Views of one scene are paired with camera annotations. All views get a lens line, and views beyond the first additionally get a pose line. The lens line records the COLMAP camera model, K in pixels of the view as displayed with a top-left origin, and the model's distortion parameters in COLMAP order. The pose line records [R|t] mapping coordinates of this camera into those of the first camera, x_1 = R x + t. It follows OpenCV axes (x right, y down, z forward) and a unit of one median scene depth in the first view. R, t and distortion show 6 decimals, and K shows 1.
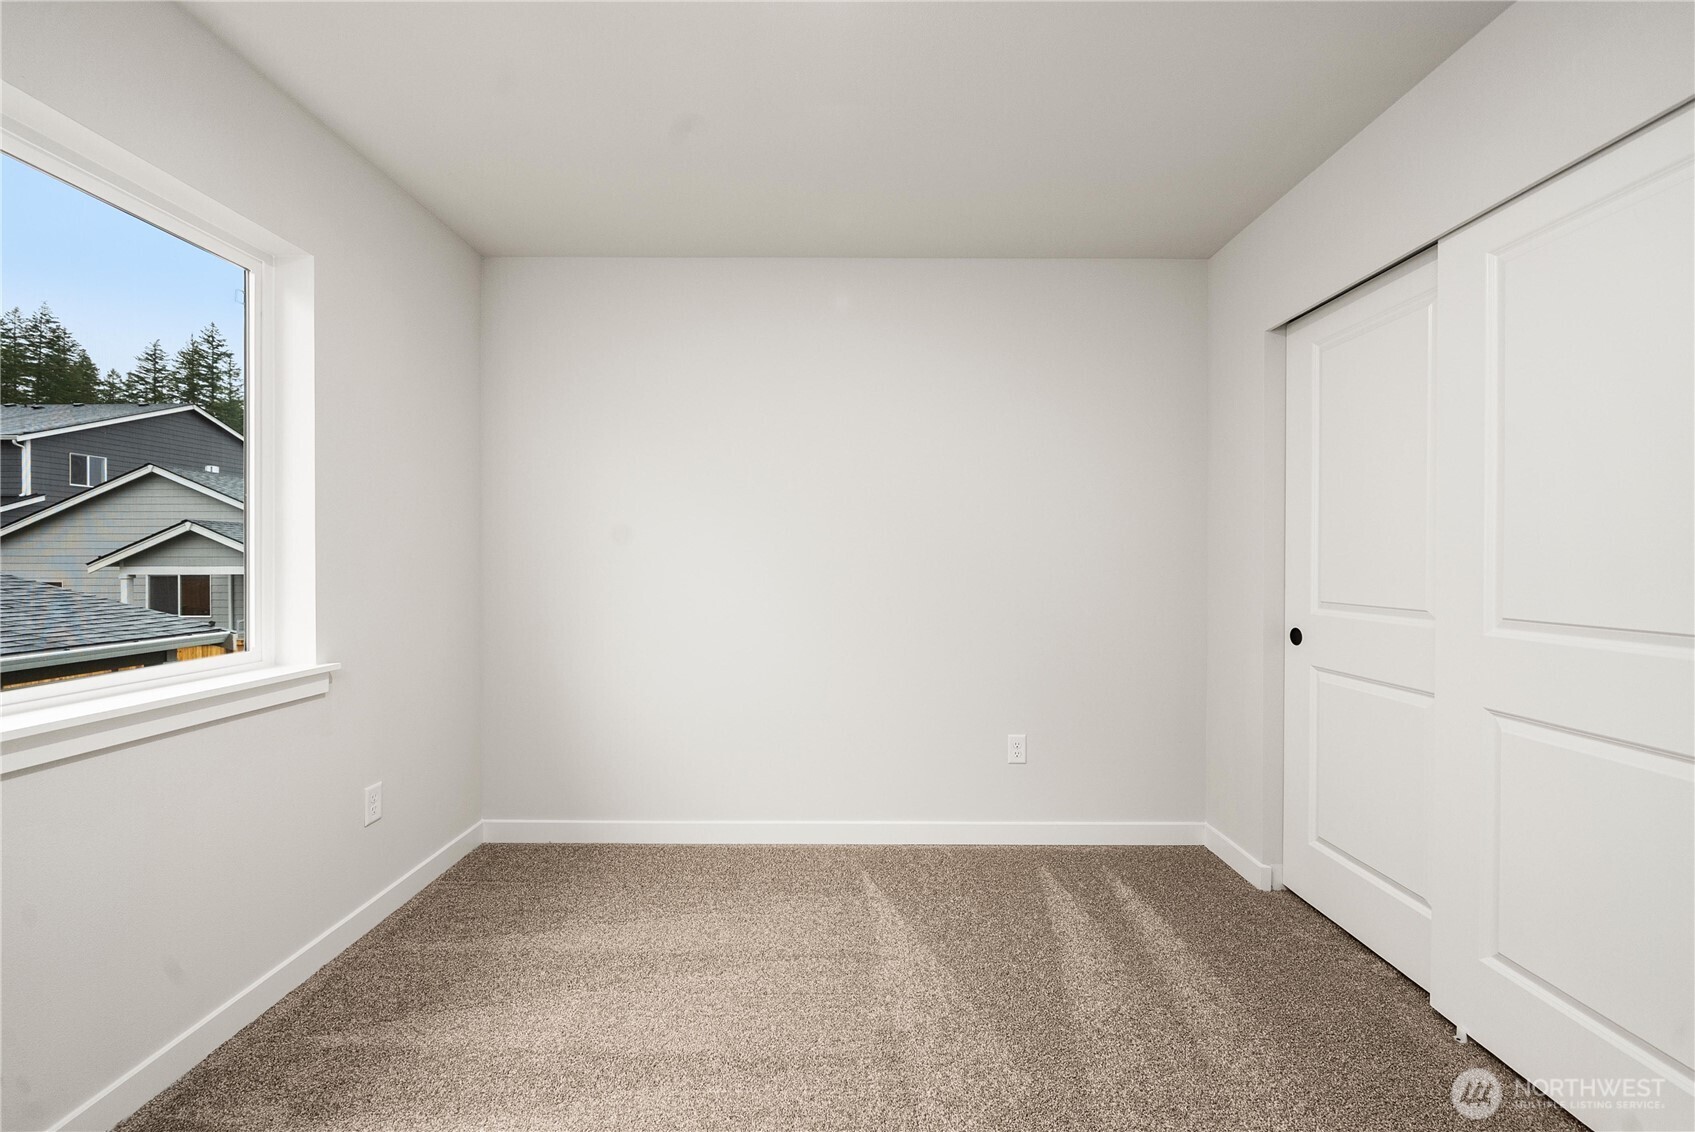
lens RADIAL K [[667.9, 0, 846.1], [0, 667.9, 555.5], [0, 0, 1]] dist [-0.002076, -0.000065]
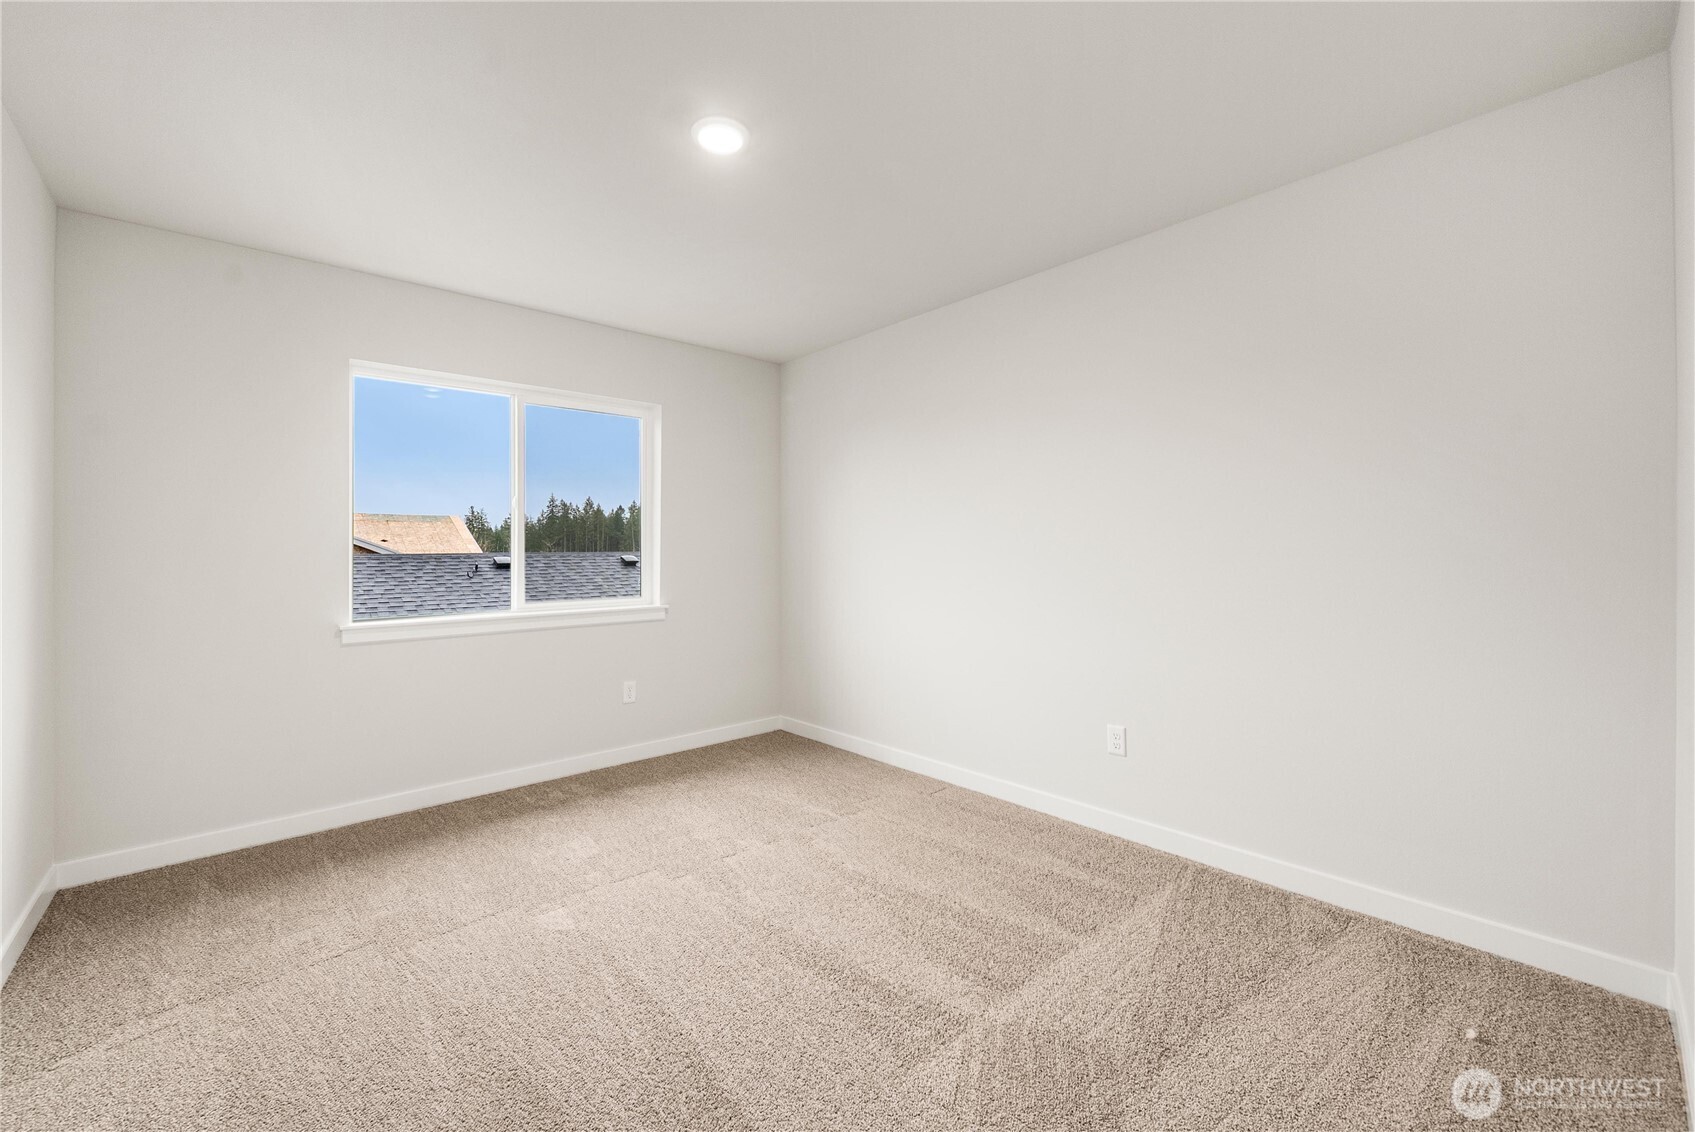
lens RADIAL K [[667.9, 0, 846.1], [0, 667.9, 555.5], [0, 0, 1]] dist [-0.002076, -0.000065]
pose [[0.674671, -0.004788, -0.738103, 0.804425], [0.004881, 0.999986, -0.002025, 0.014953], [0.738103, -0.002236, 0.674685, 0.030498]]
